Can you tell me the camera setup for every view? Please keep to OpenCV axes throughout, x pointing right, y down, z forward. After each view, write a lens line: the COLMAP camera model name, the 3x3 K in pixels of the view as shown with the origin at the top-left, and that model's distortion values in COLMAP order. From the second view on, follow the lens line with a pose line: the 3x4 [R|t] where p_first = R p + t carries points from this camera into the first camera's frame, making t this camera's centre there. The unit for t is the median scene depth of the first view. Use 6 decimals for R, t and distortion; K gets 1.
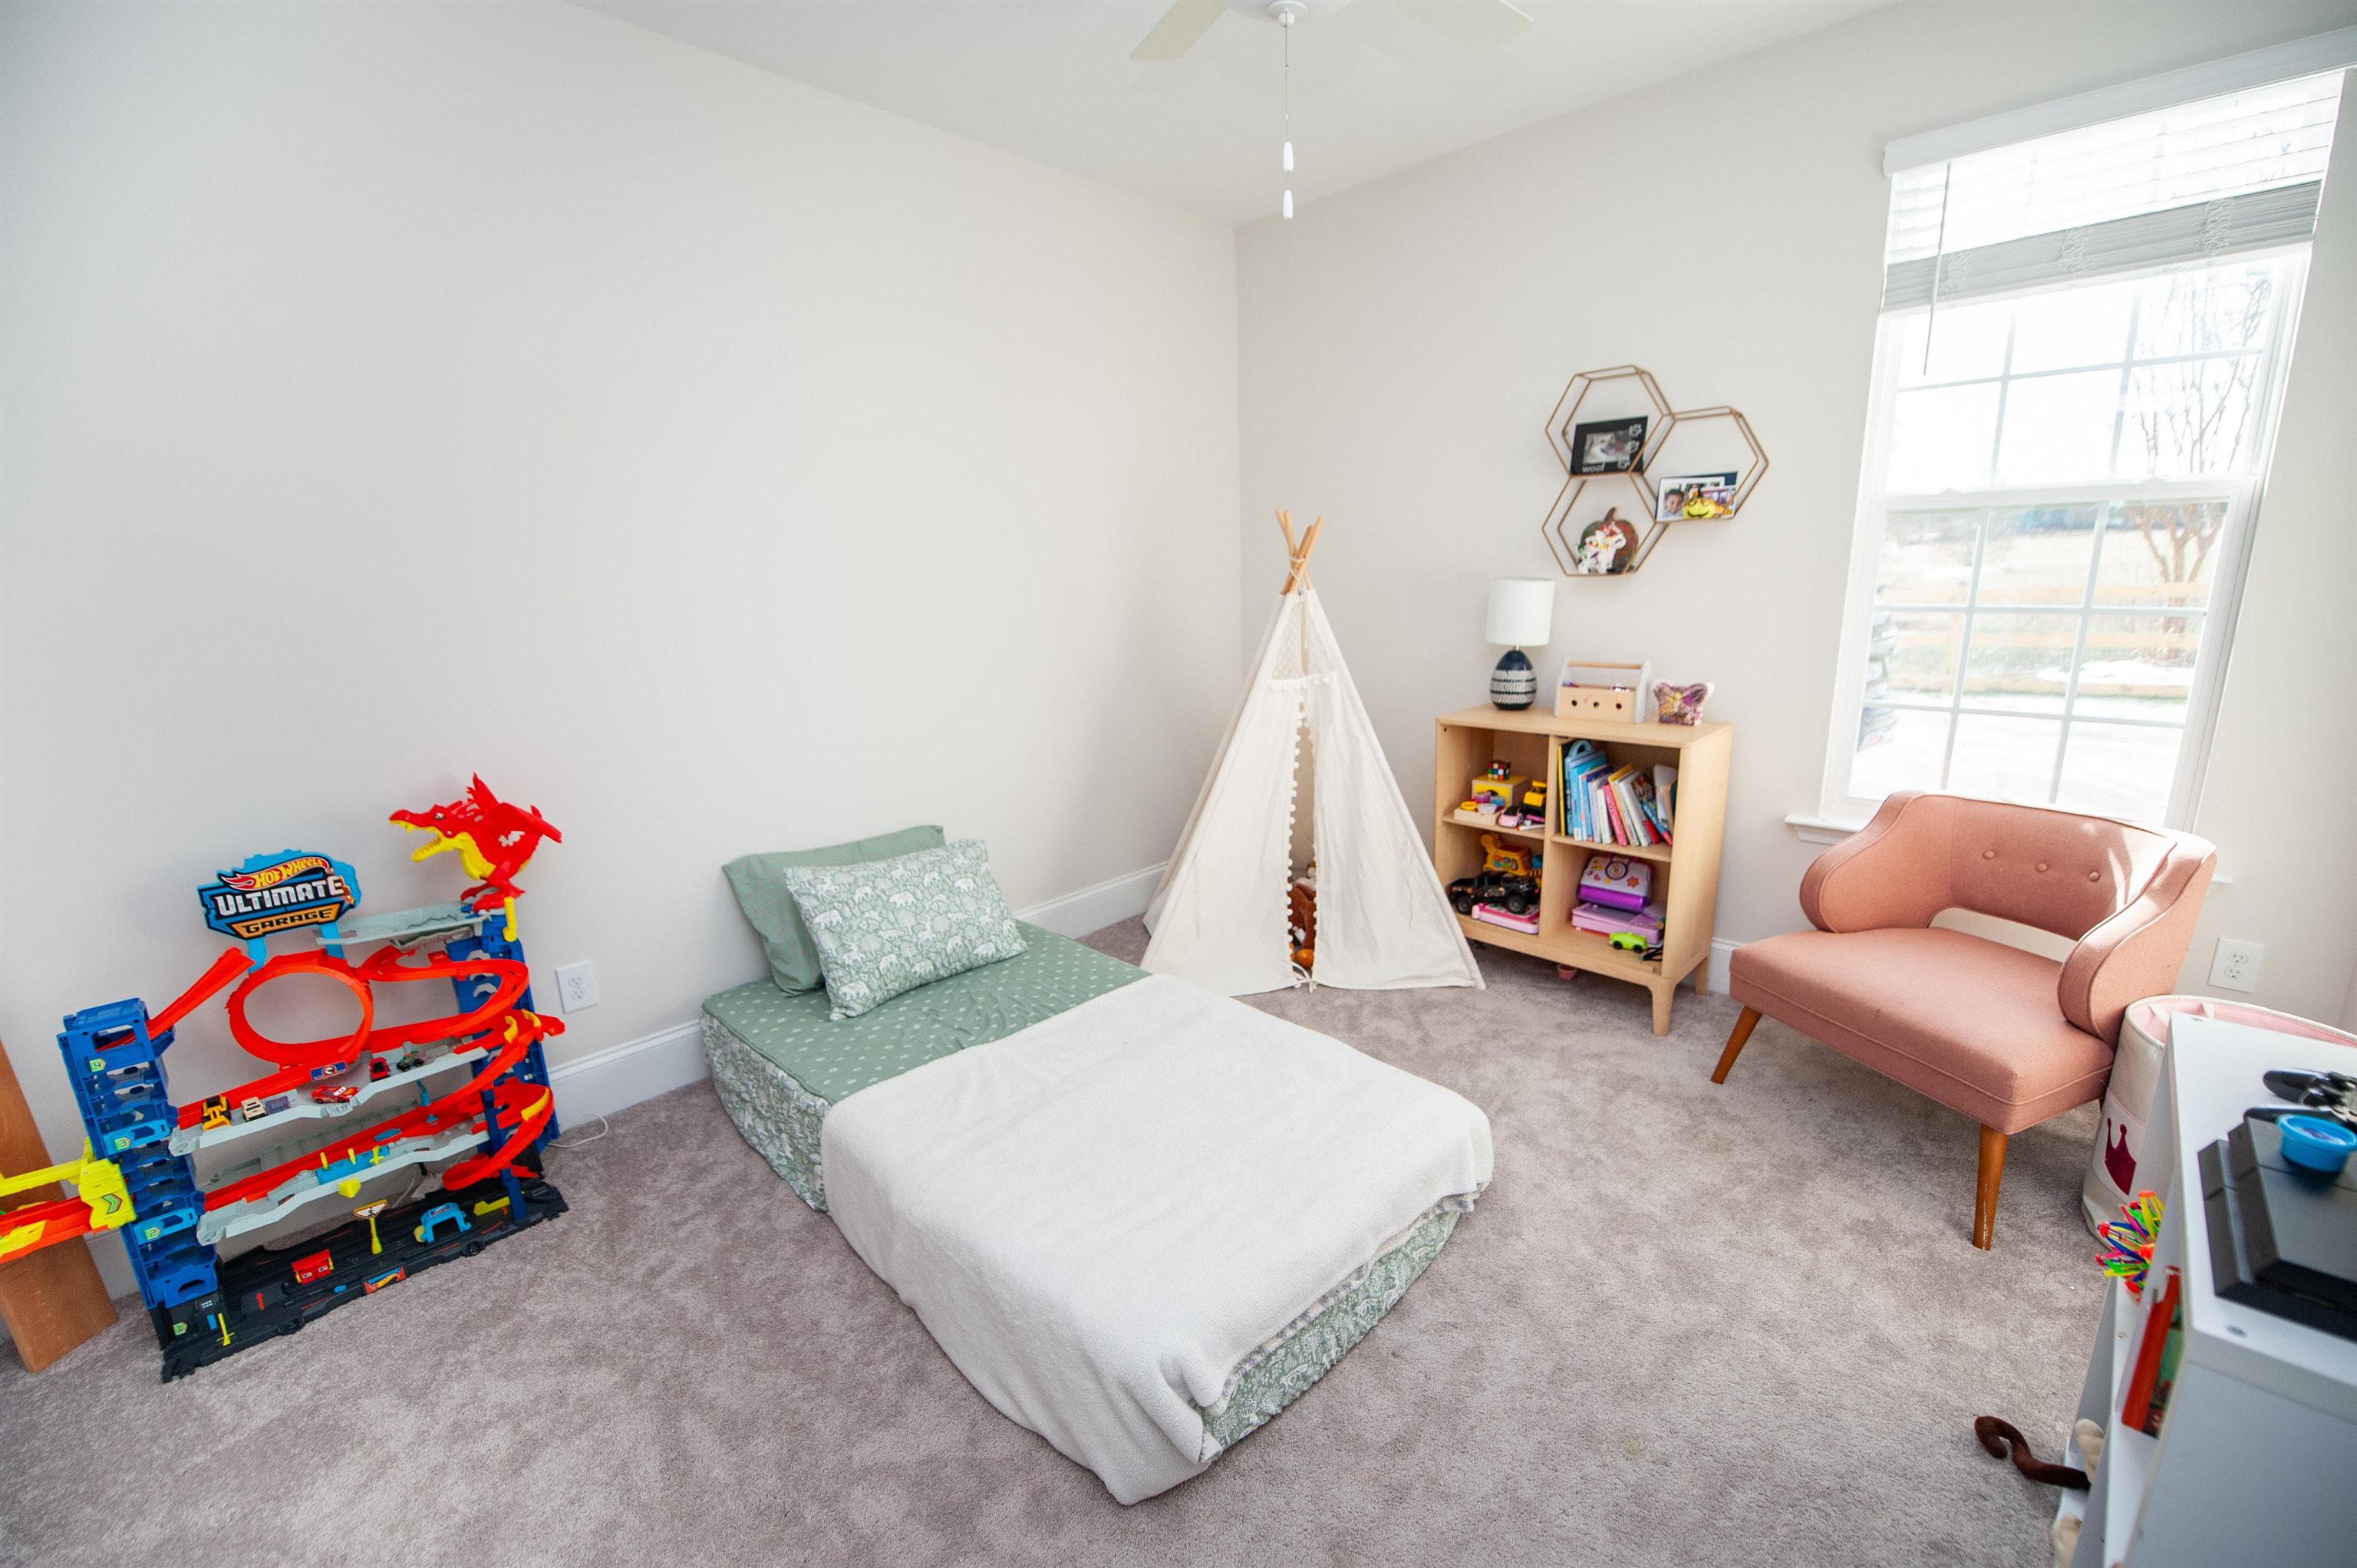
lens RADIAL K [[965.6, 0, 1178.5], [0, 965.6, 784.0], [0, 0, 1]] dist [0.000342, 0.000002]
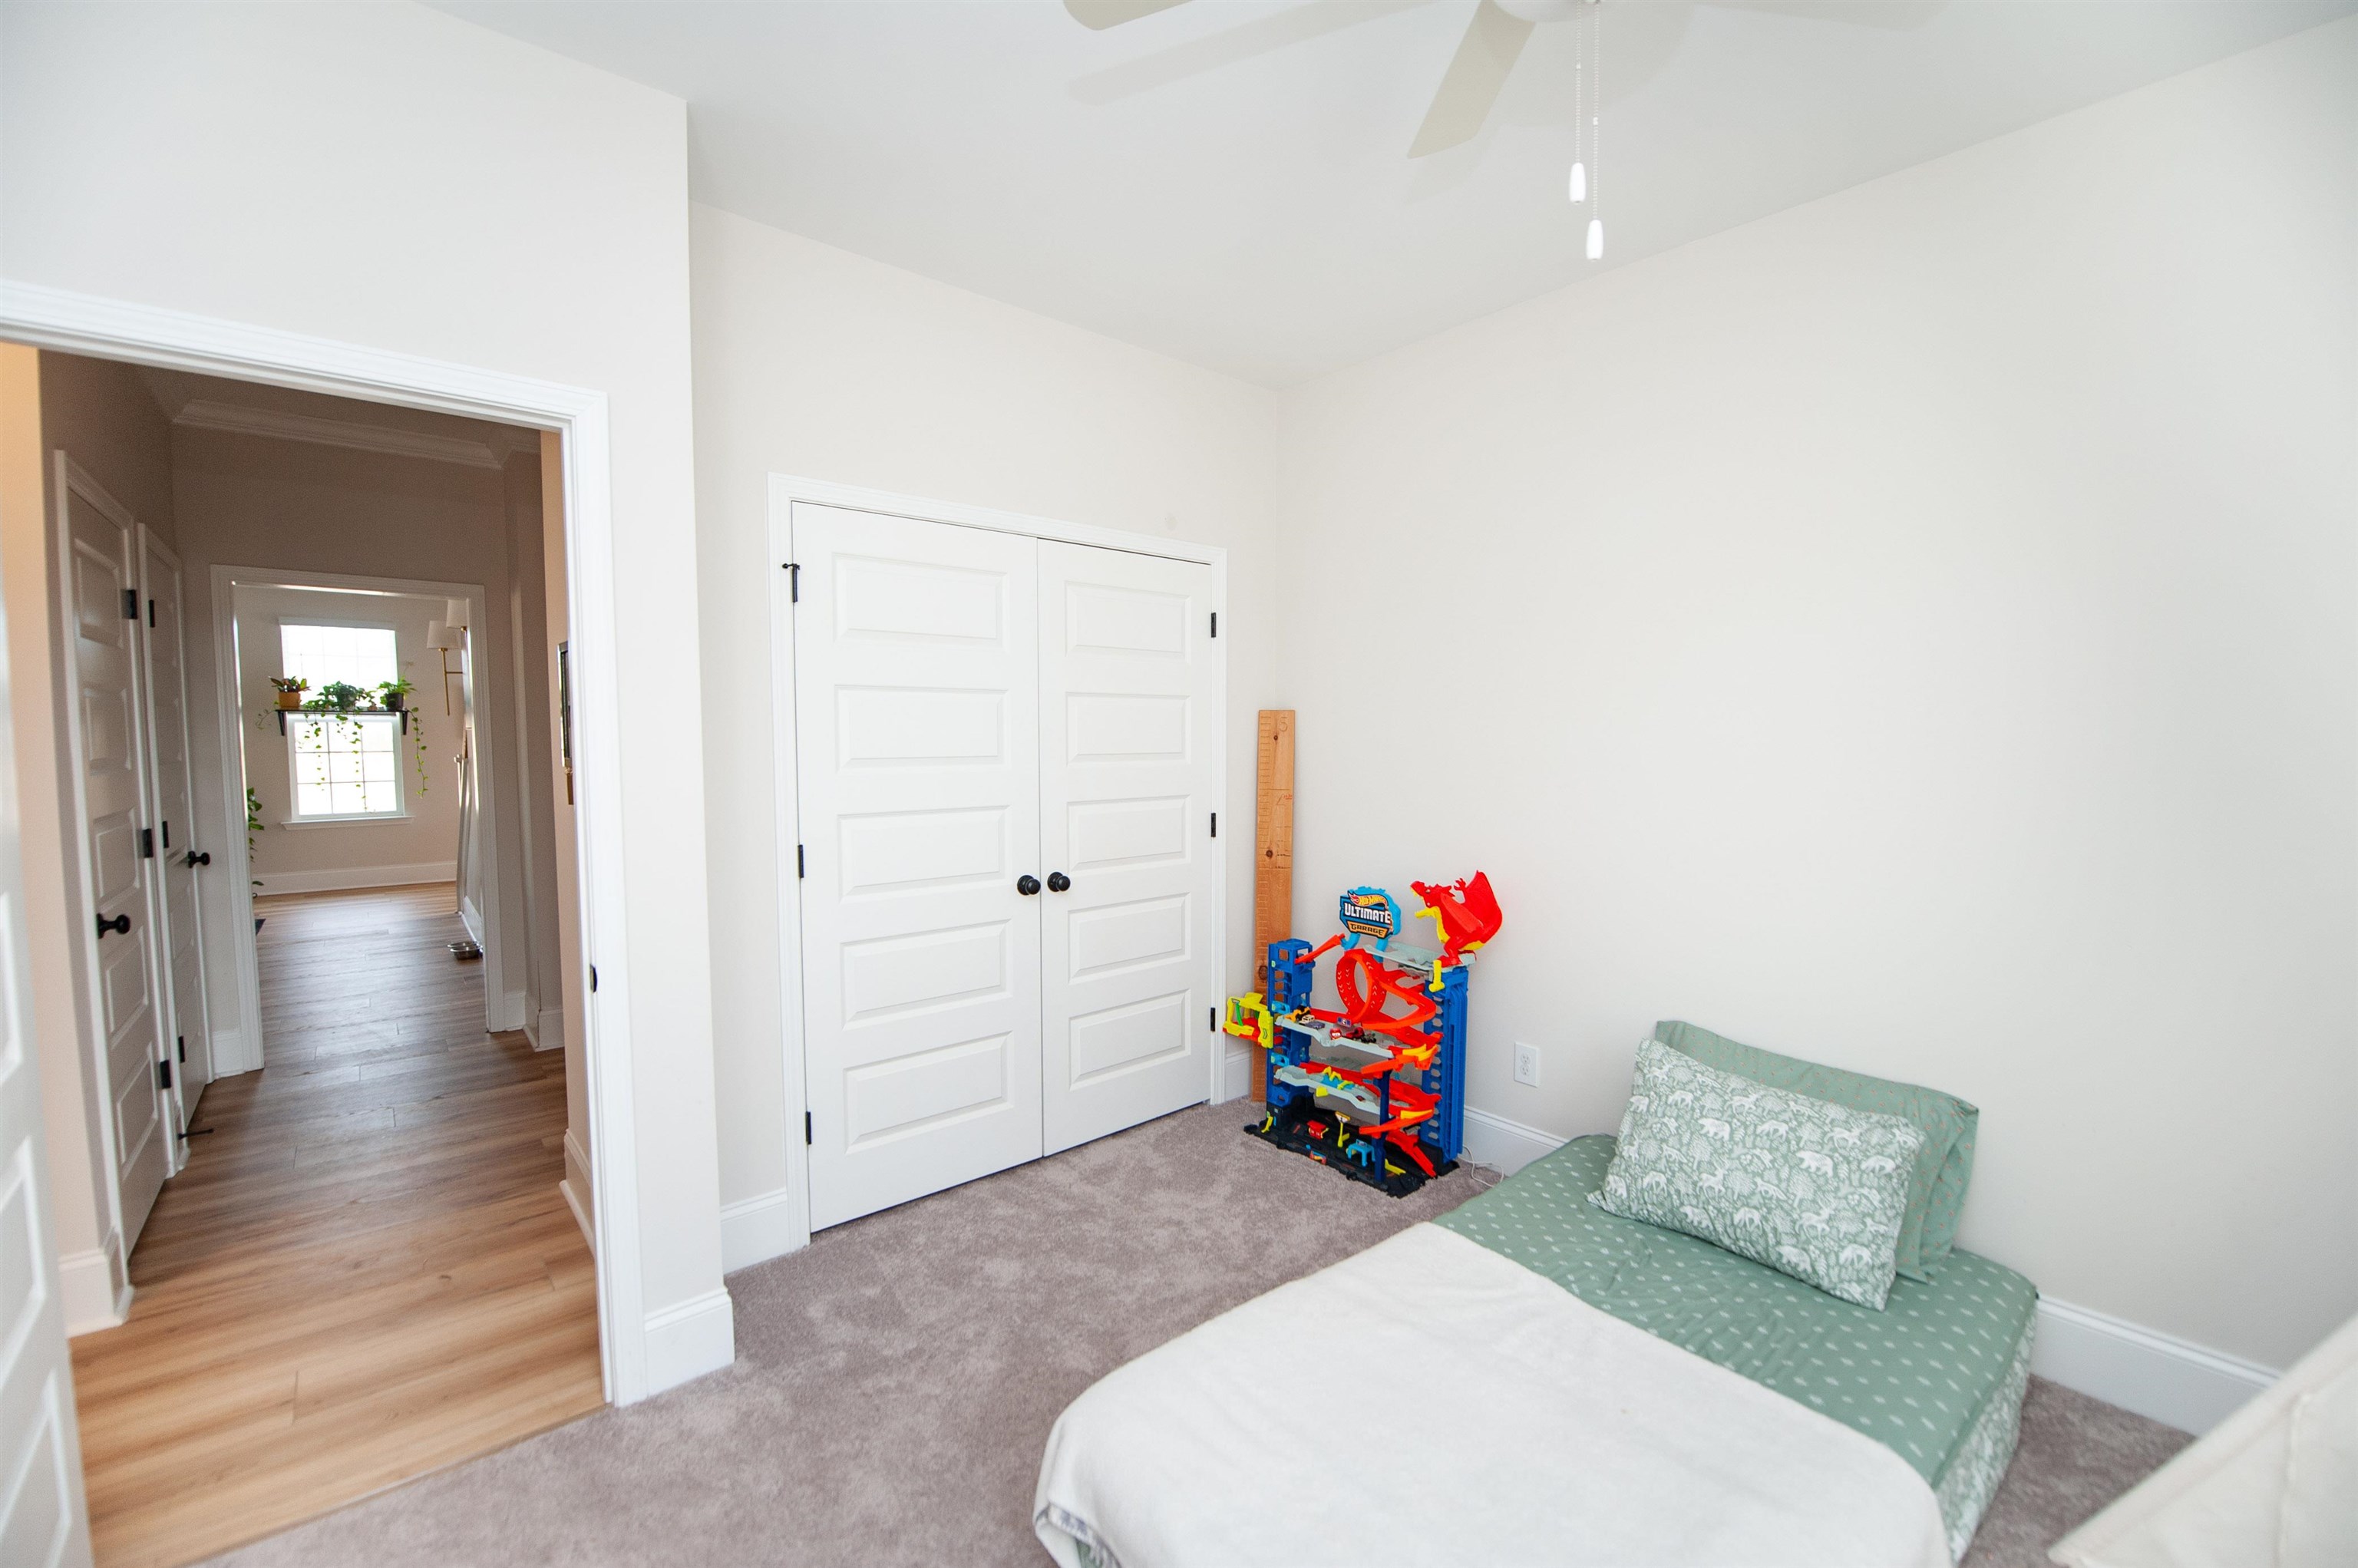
lens RADIAL K [[966.1, 0, 1179.0], [0, 966.1, 784.0], [0, 0, 1]] dist [0.000342, 0.000002]
pose [[-0.080876, 0.089990, -0.992653, 0.685896], [-0.217458, 0.970331, 0.105684, -0.193368], [0.972713, 0.224407, -0.058907, 0.683578]]
